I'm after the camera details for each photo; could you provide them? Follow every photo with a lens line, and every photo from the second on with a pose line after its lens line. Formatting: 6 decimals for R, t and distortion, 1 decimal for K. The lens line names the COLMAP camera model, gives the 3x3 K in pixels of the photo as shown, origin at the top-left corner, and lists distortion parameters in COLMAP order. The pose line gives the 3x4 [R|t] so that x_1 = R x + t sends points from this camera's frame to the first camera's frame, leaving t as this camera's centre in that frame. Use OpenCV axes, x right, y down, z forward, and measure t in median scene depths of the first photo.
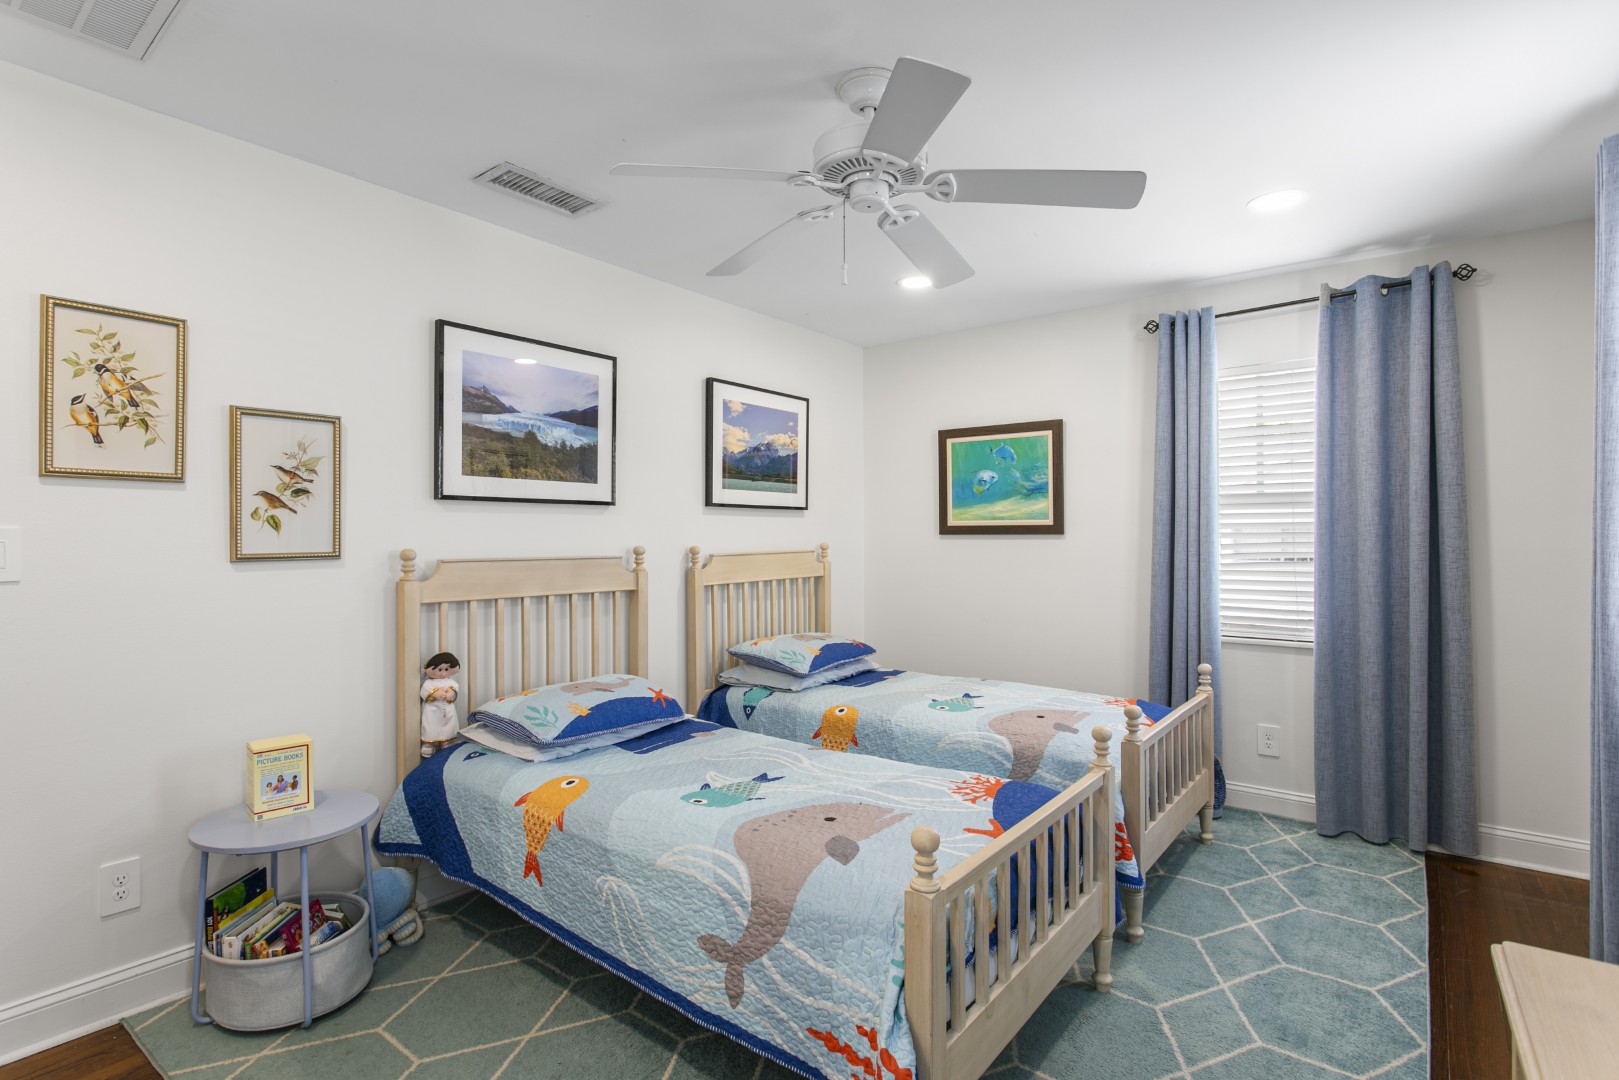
lens RADIAL K [[817.3, 0, 799.0], [0, 817.3, 540.5], [0, 0, 1]] dist [-0.003227, 0.000909]
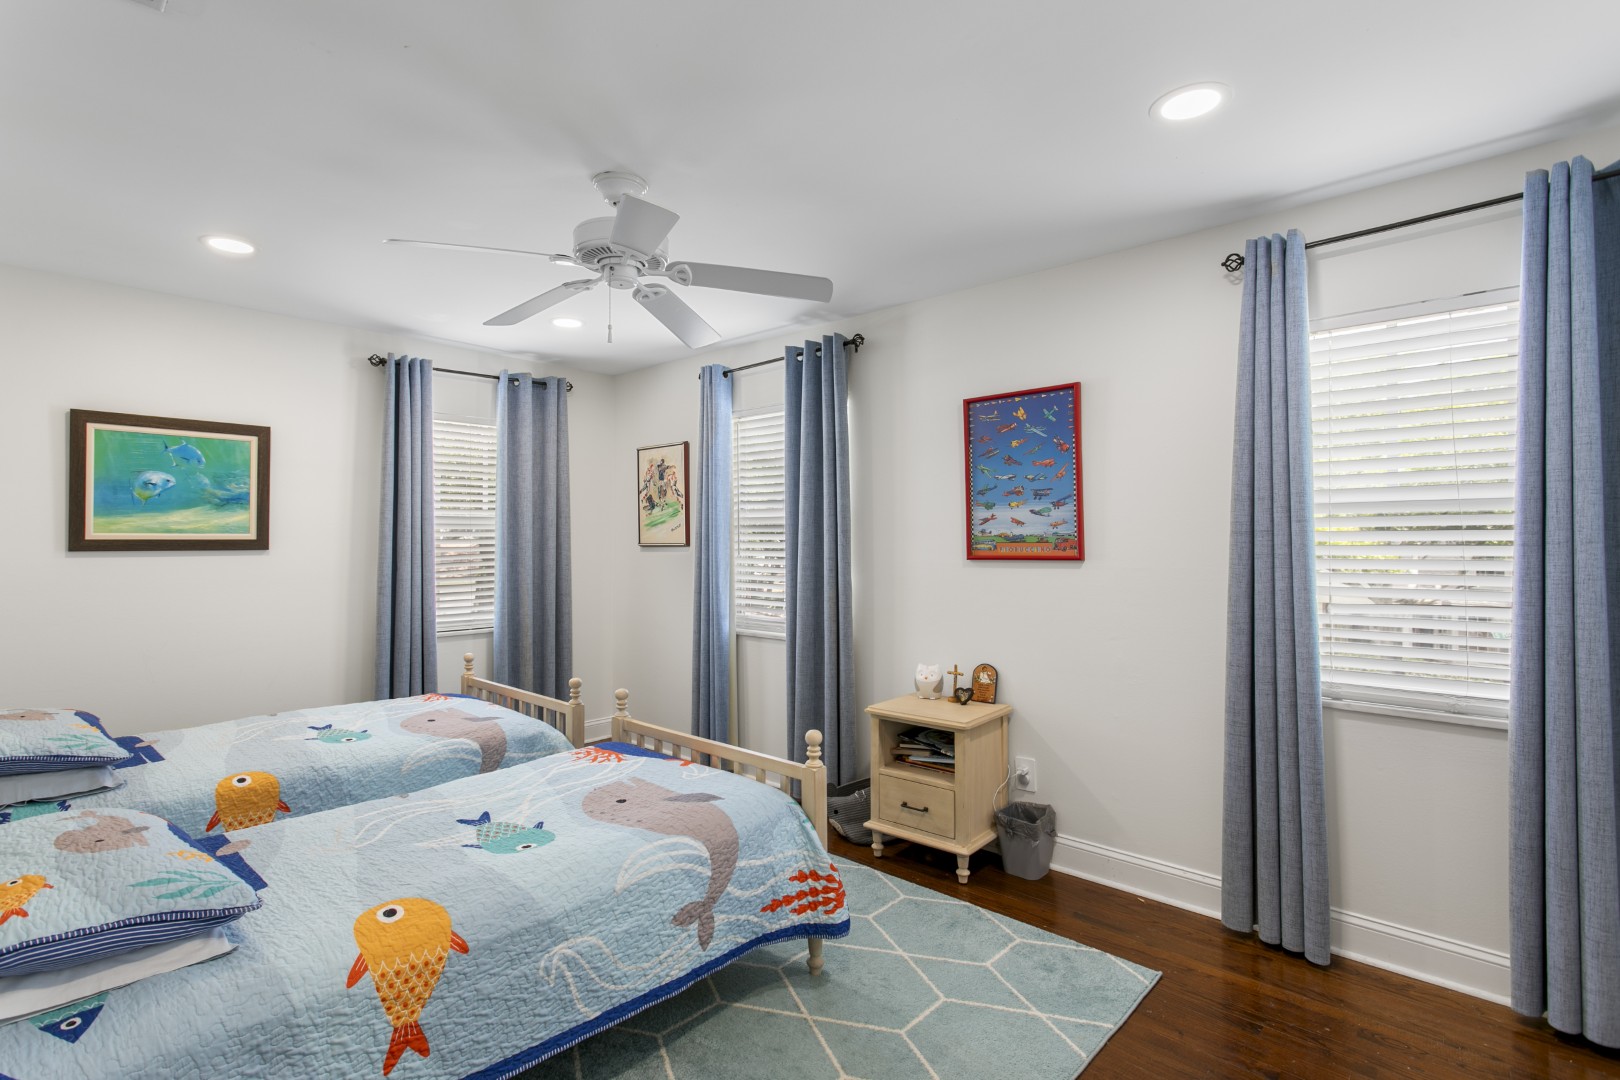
lens RADIAL K [[776.9, 0, 798.4], [0, 776.9, 533.2], [0, 0, 1]] dist [-0.004065, -0.000177]
pose [[0.057505, 0.009733, 0.998298, -0.772593], [0.006340, 0.999929, -0.010114, -0.019663], [-0.998325, 0.006911, 0.057439, 0.500916]]
